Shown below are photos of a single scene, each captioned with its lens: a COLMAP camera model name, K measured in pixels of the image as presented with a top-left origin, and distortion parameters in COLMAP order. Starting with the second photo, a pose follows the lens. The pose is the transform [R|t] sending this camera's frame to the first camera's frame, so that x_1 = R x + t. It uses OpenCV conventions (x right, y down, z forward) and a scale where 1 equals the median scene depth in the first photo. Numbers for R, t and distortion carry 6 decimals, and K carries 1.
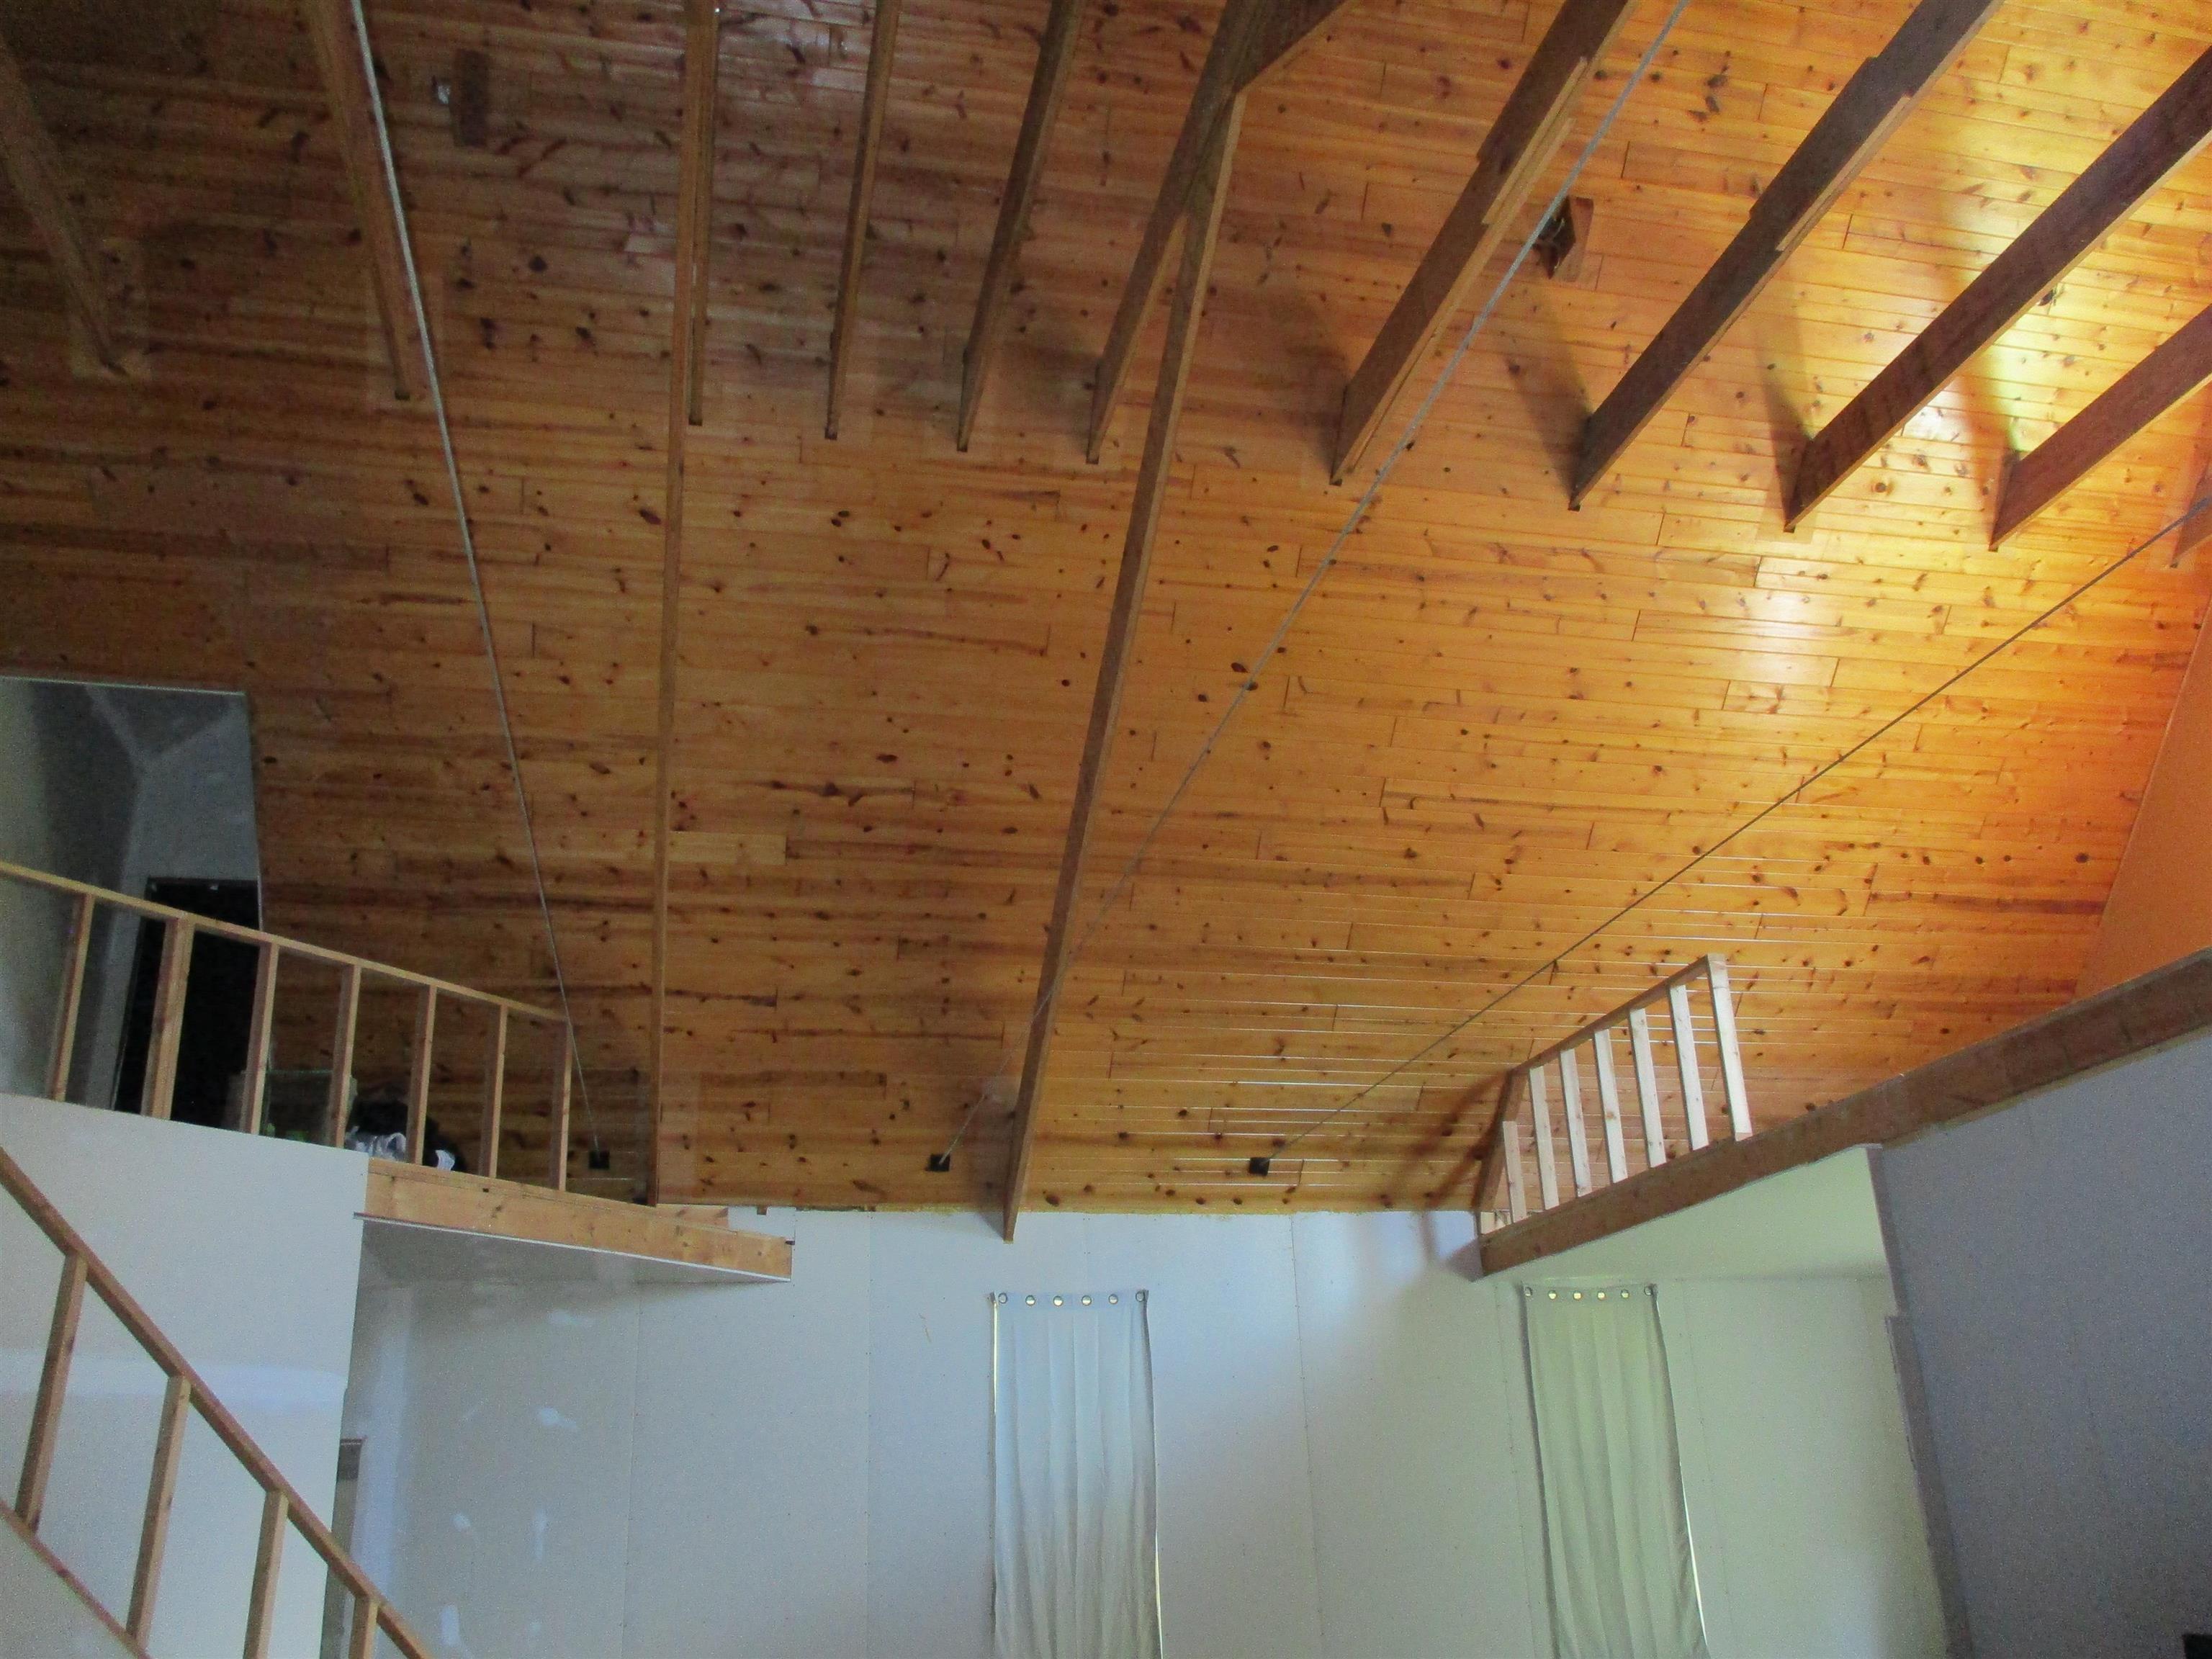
lens RADIAL K [[1844.5, 0, 1106.0], [0, 1844.5, 829.5], [0, 0, 1]] dist [-0.015822, -0.009763]
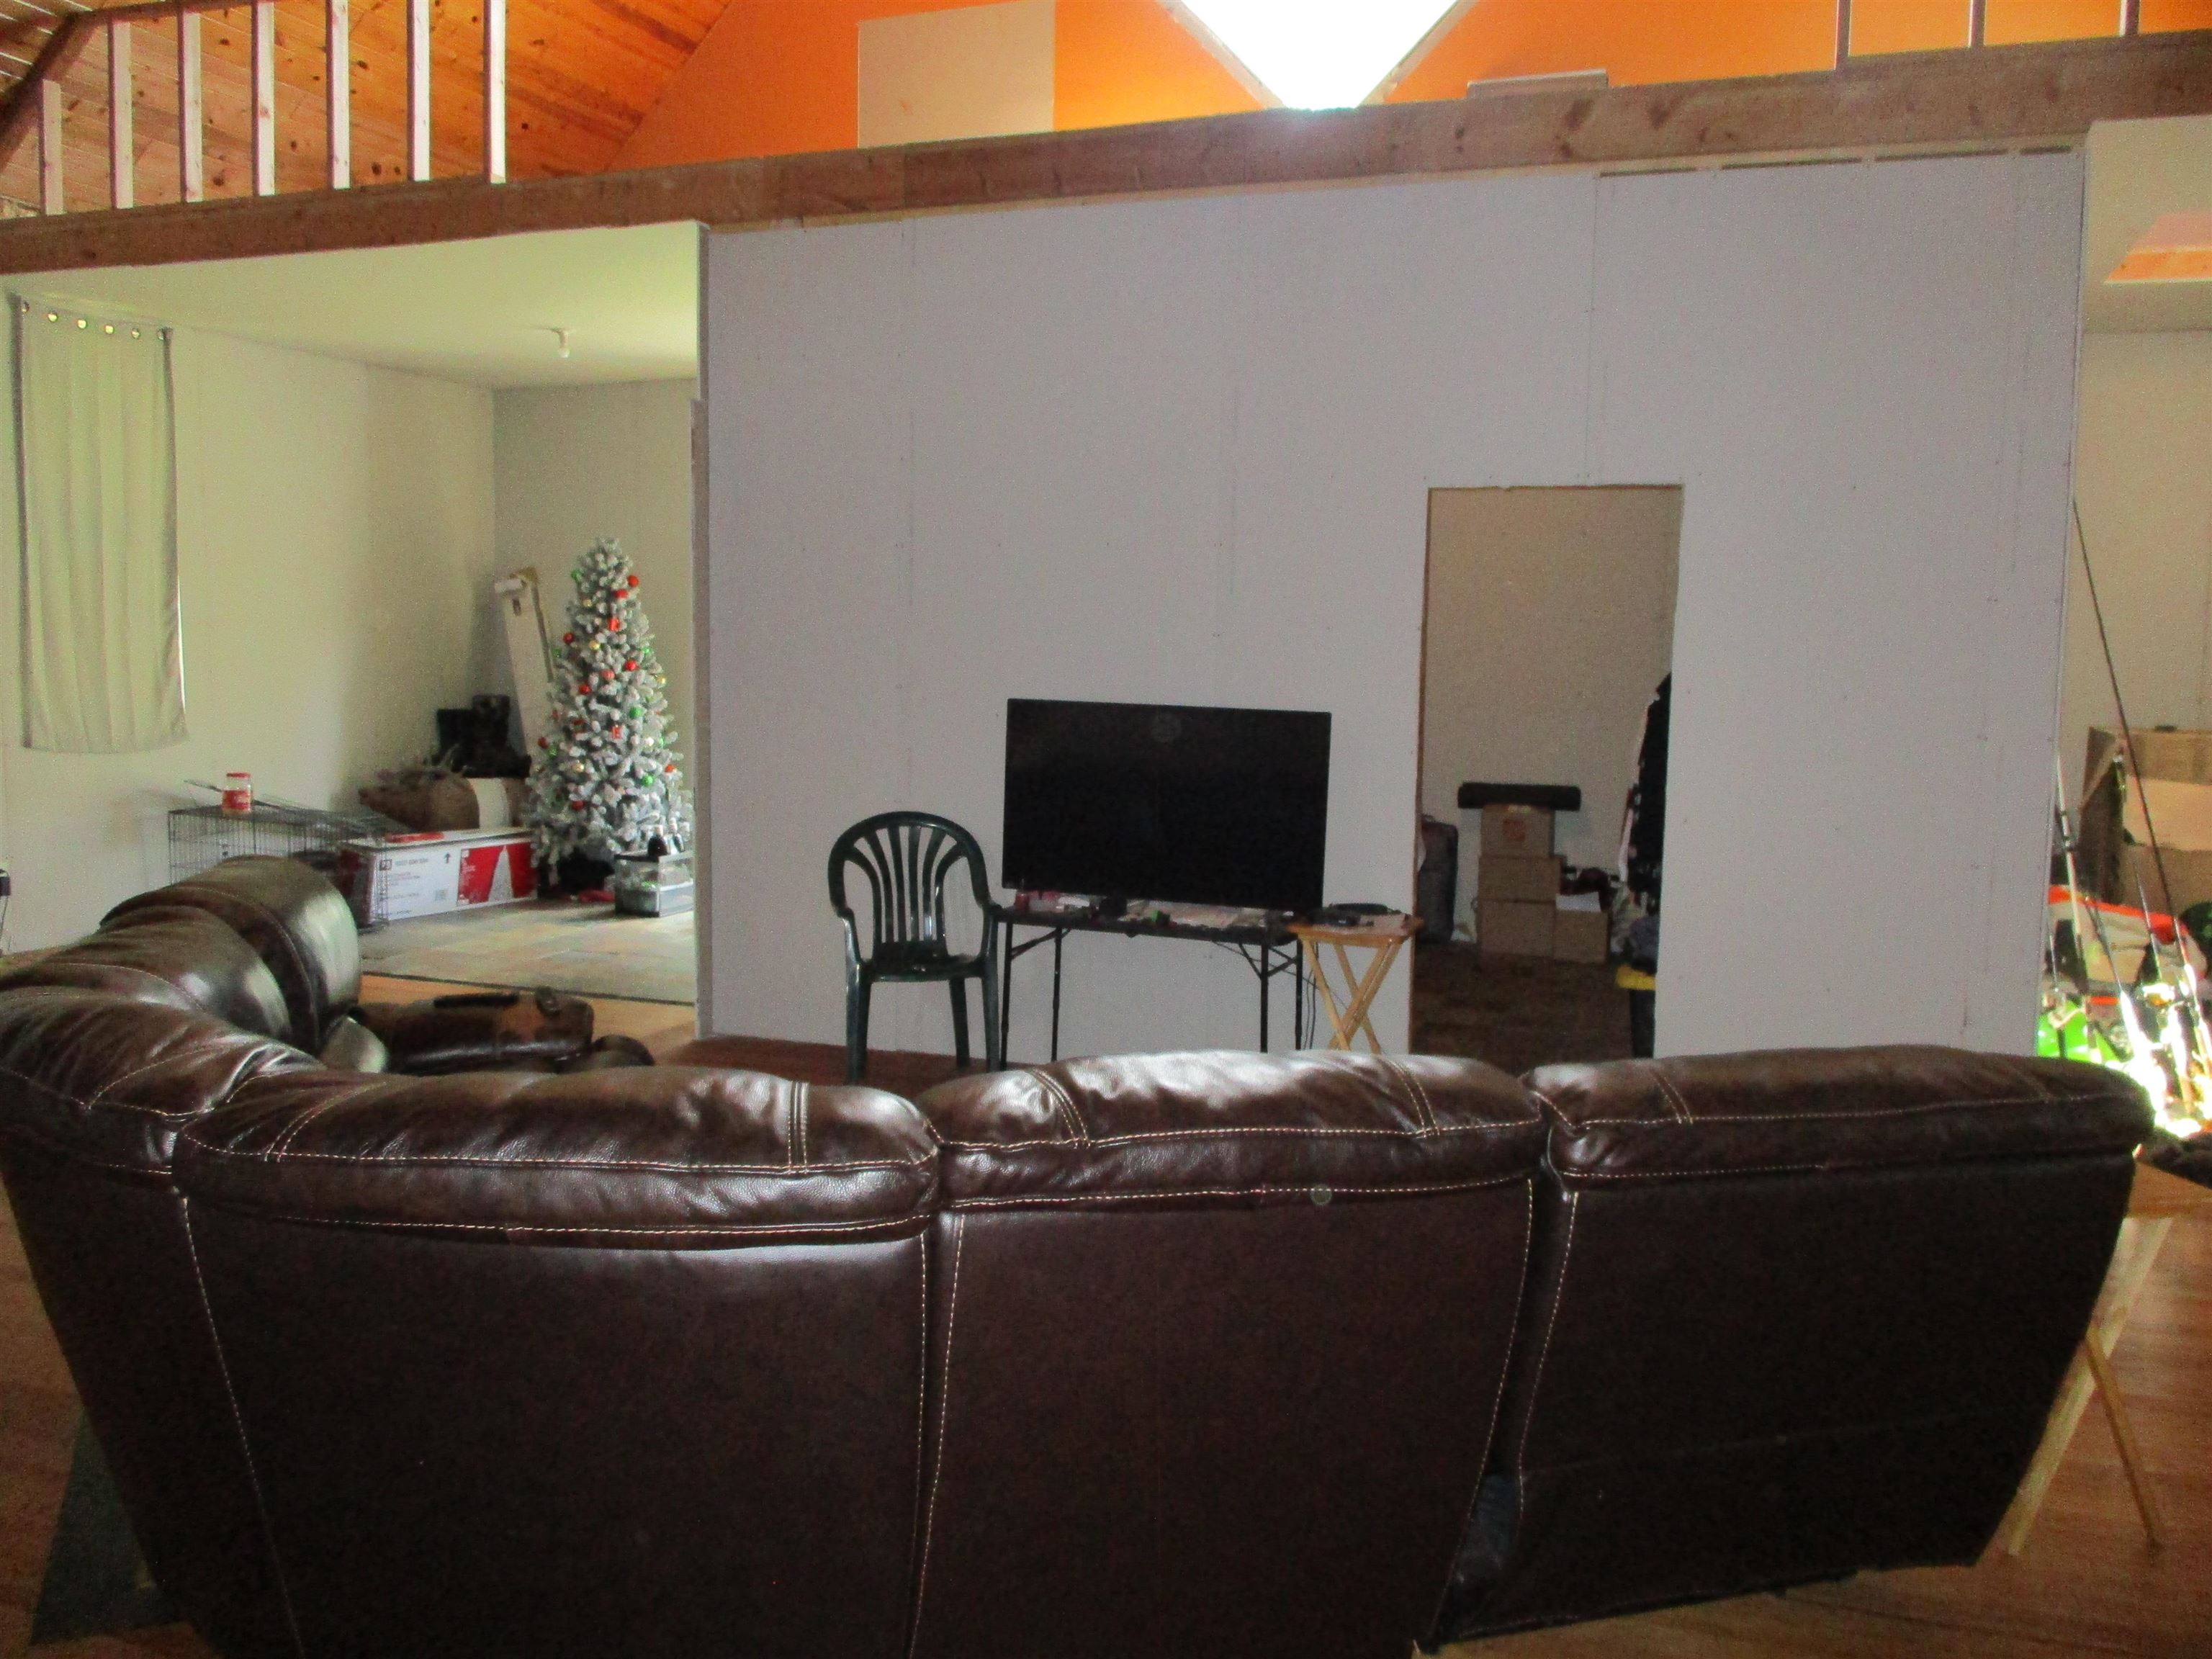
lens RADIAL K [[1844.5, 0, 1106.0], [0, 1844.5, 829.5], [0, 0, 1]] dist [-0.015822, -0.009763]
pose [[0.563880, -0.025794, 0.825454, -0.167219], [-0.343664, 0.901533, 0.262933, 0.090325], [-0.750956, -0.431941, 0.499492, 0.167561]]
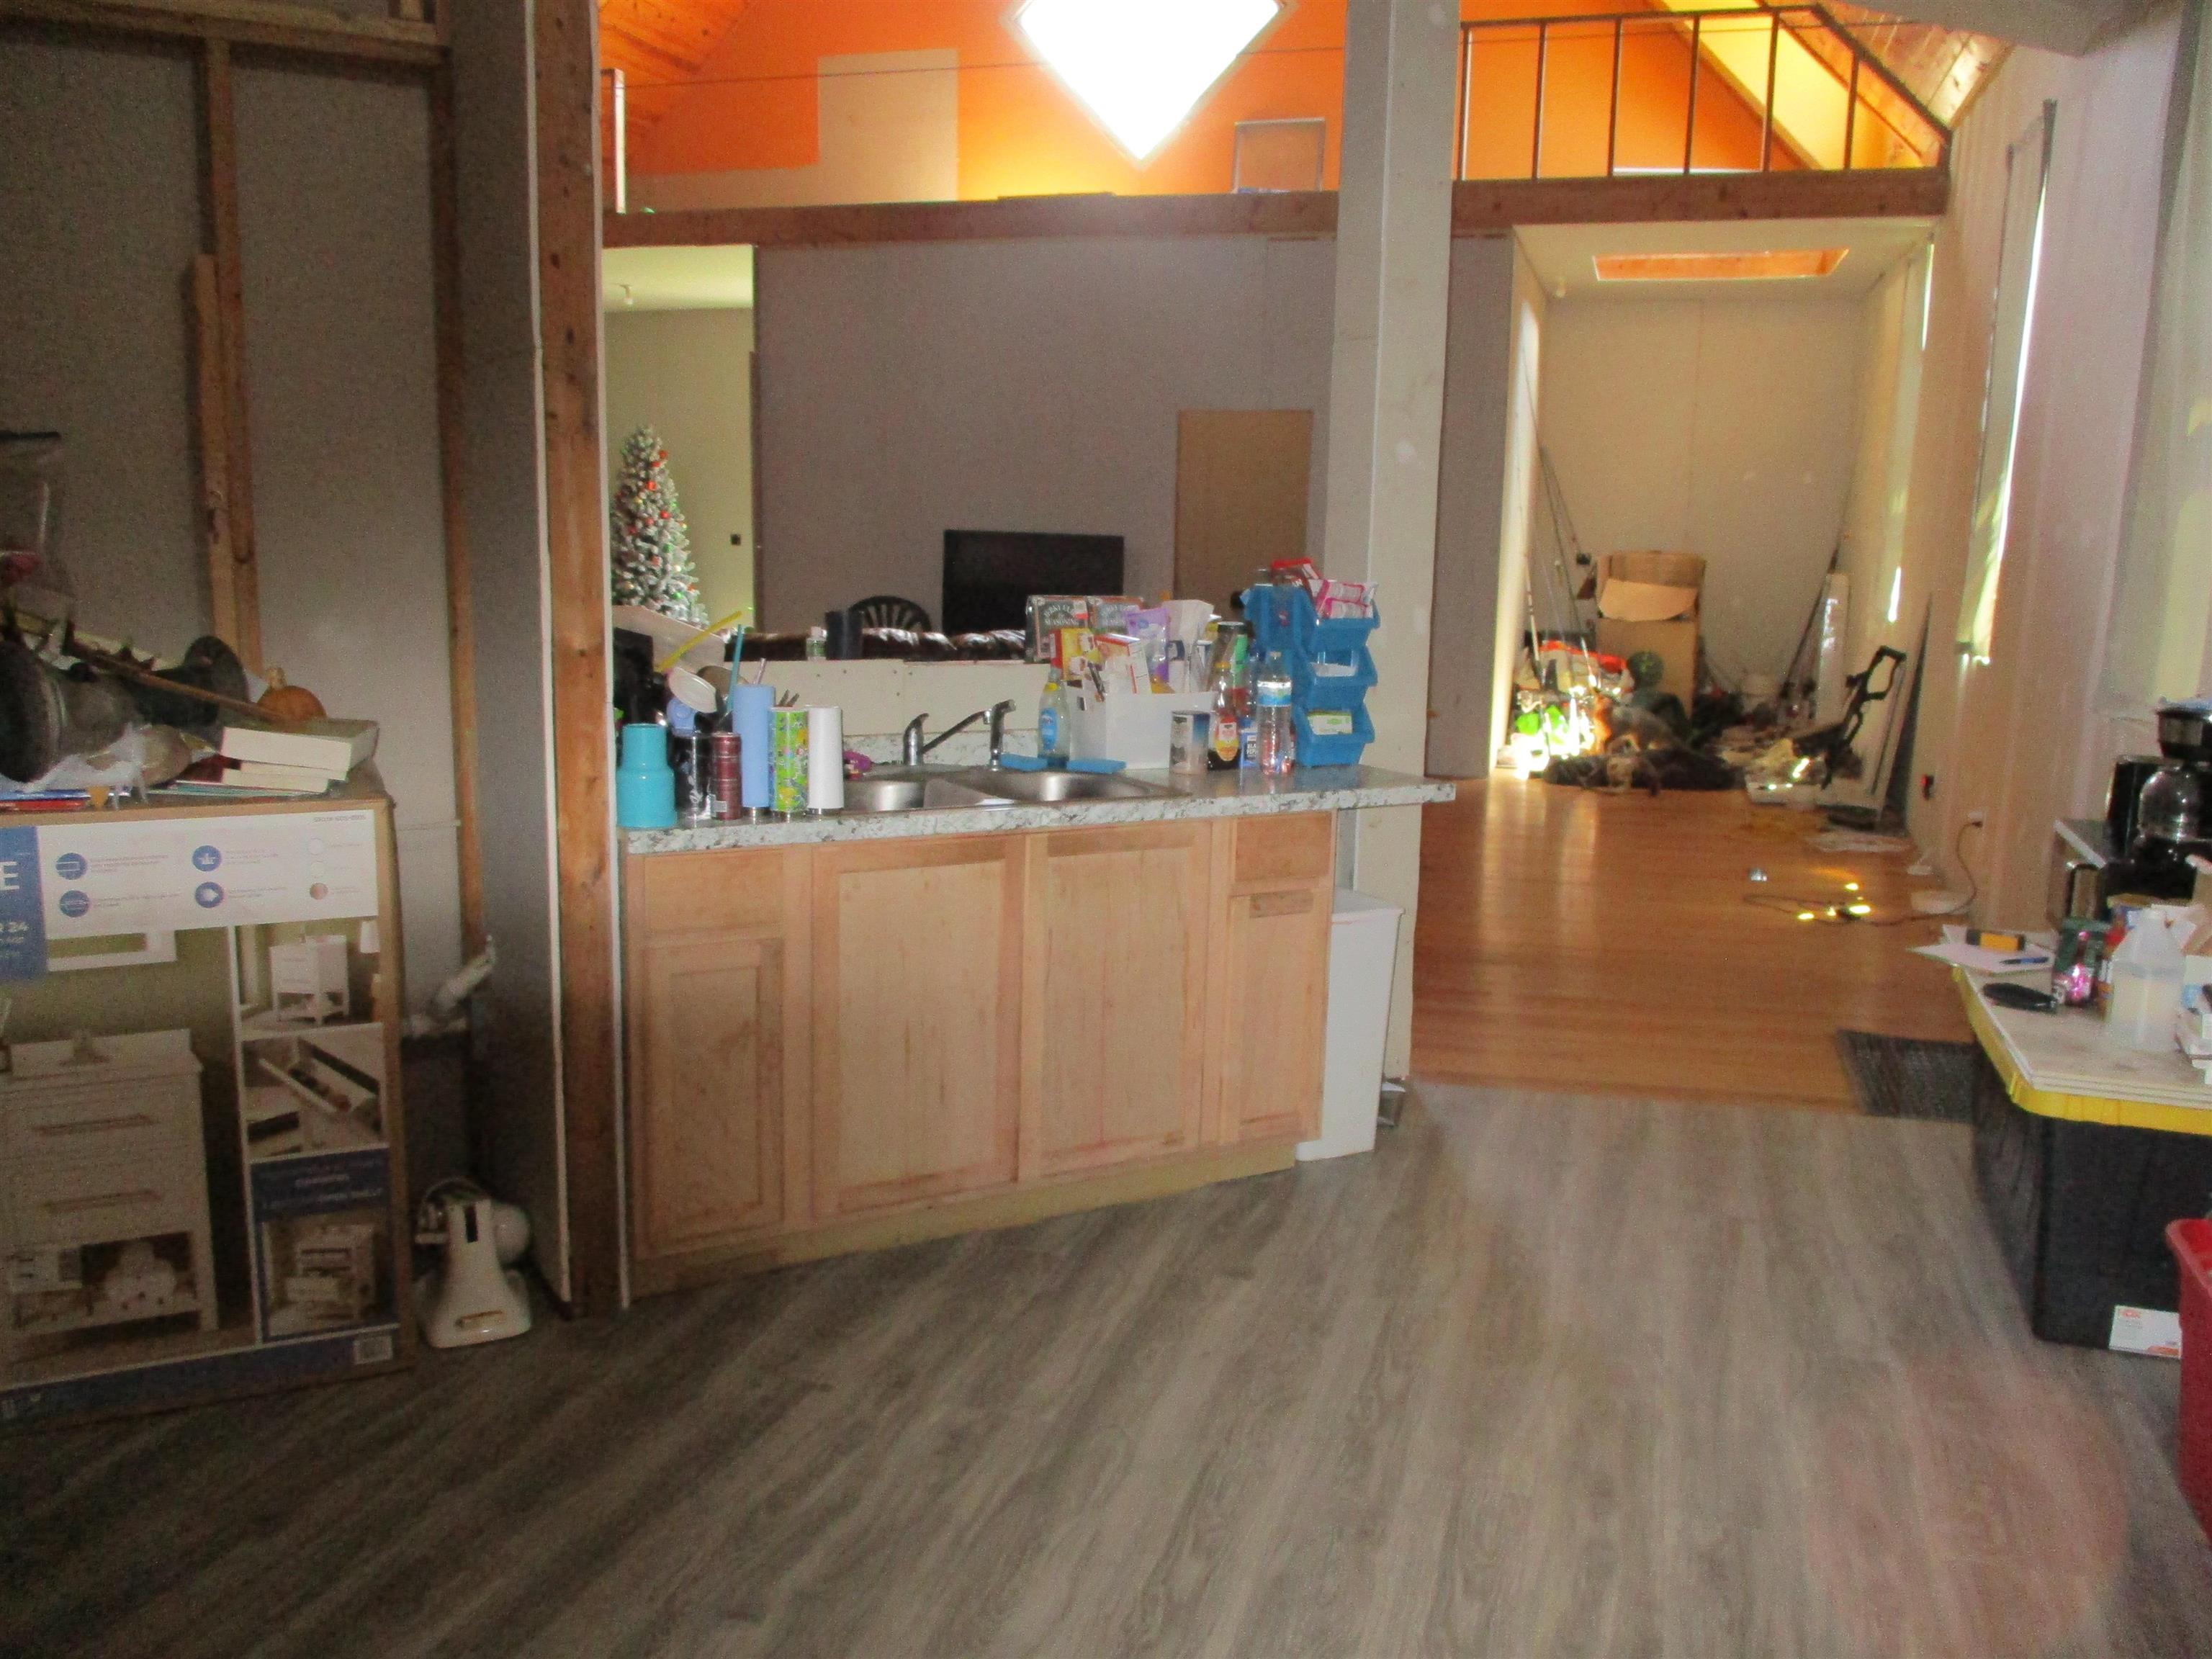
lens RADIAL K [[1844.5, 0, 1106.0], [0, 1844.5, 829.5], [0, 0, 1]] dist [-0.015822, -0.009763]
pose [[0.512691, -0.094508, 0.853356, -0.552748], [-0.353802, 0.882355, 0.310282, 0.012172], [-0.782286, -0.460997, 0.418938, -0.080867]]
